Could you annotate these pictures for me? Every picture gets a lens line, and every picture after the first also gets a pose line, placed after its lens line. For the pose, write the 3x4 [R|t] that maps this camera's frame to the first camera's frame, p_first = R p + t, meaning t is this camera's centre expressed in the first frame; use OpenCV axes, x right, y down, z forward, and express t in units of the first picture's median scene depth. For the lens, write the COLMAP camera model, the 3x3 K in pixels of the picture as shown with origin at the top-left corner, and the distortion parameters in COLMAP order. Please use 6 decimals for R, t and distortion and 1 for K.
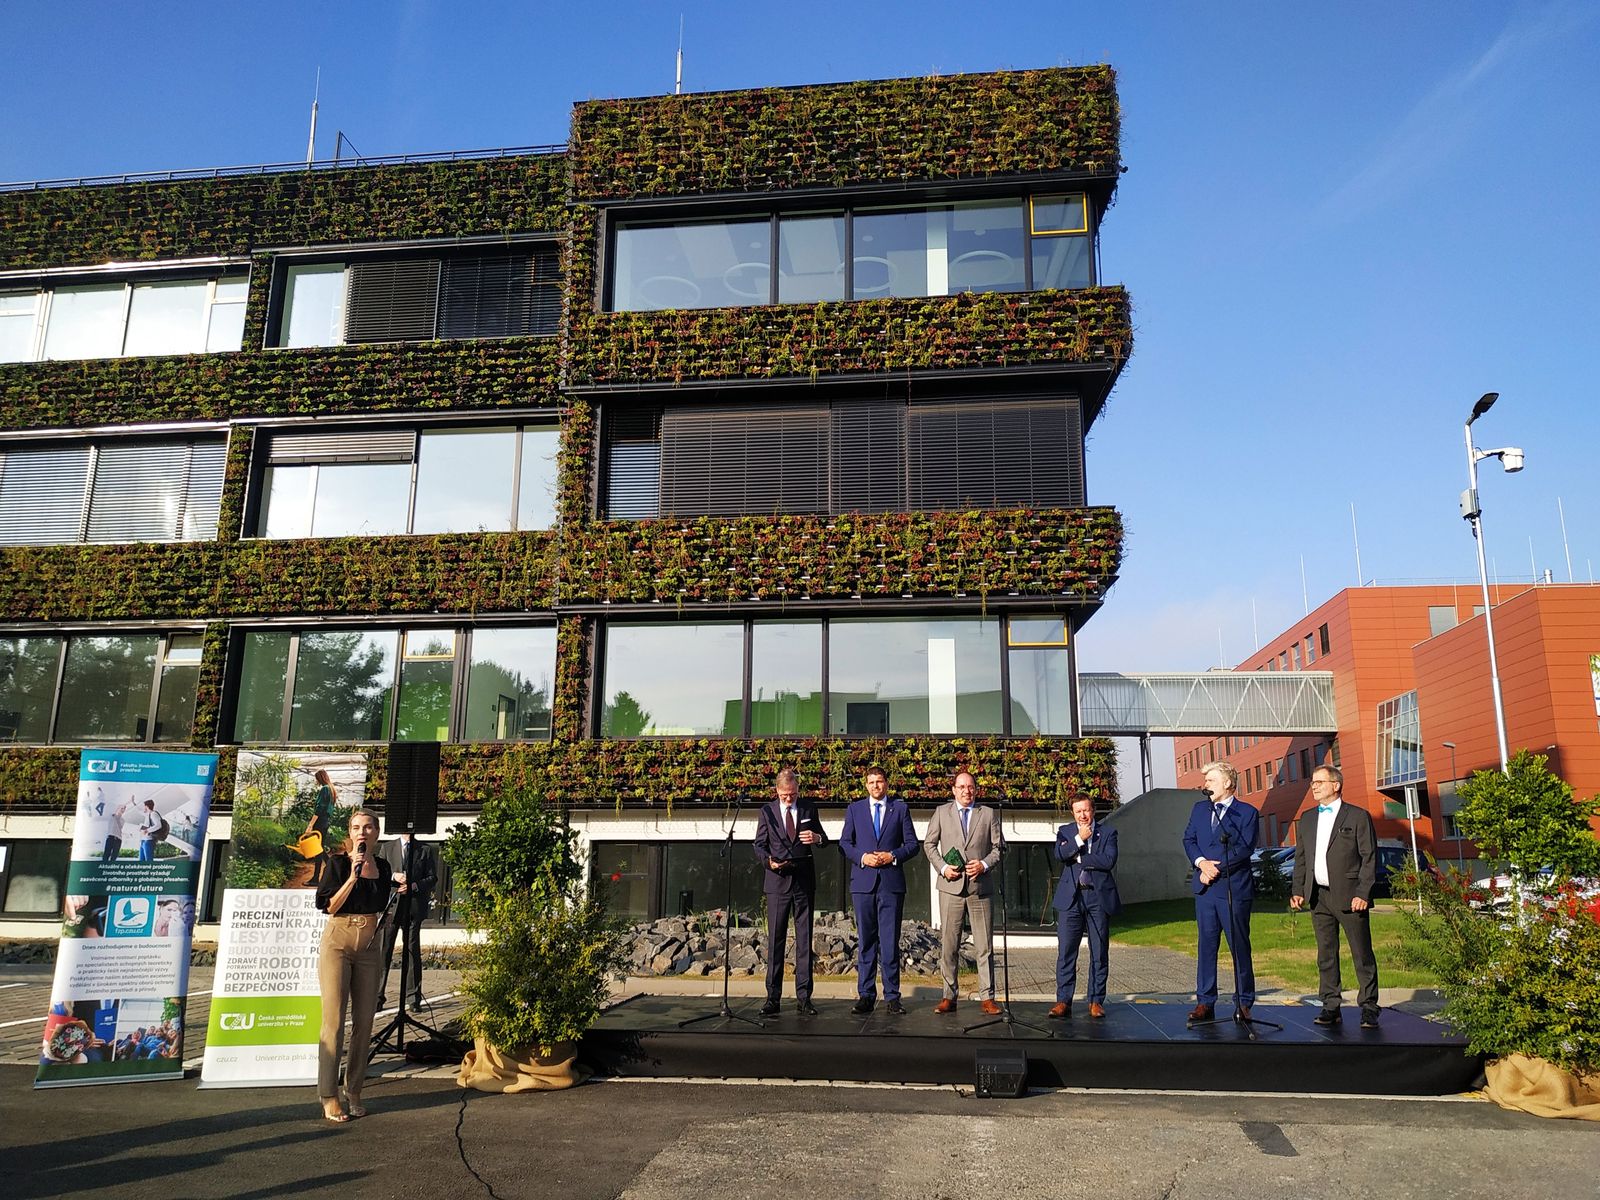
lens RADIAL K [[1119.4, 0, 800.0], [0, 1119.4, 600.0], [0, 0, 1]] dist [0.004422, -0.004603]
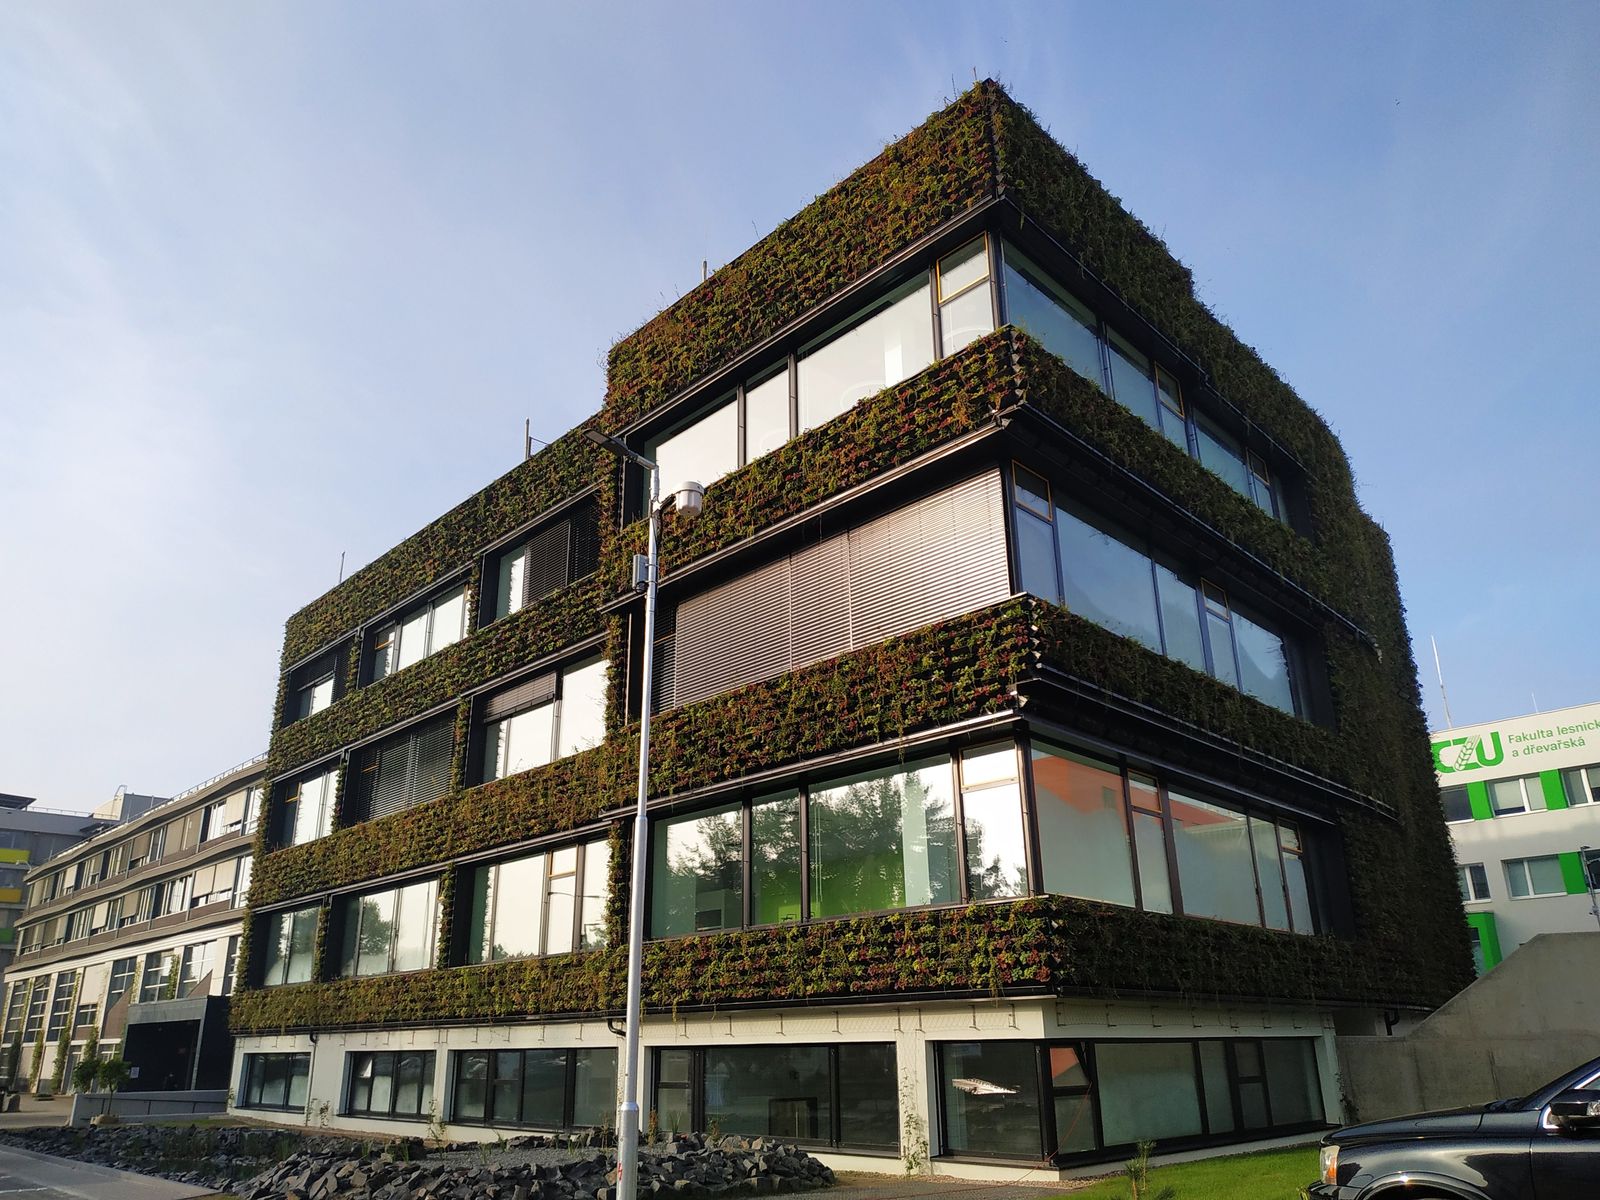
lens RADIAL K [[1119.4, 0, 800.0], [0, 1119.4, 600.0], [0, 0, 1]] dist [0.004422, -0.004603]
pose [[0.782604, -0.250019, -0.570107, 0.540843], [0.166534, 0.966510, -0.195254, 0.043673], [0.599831, 0.057864, 0.798031, 0.248748]]
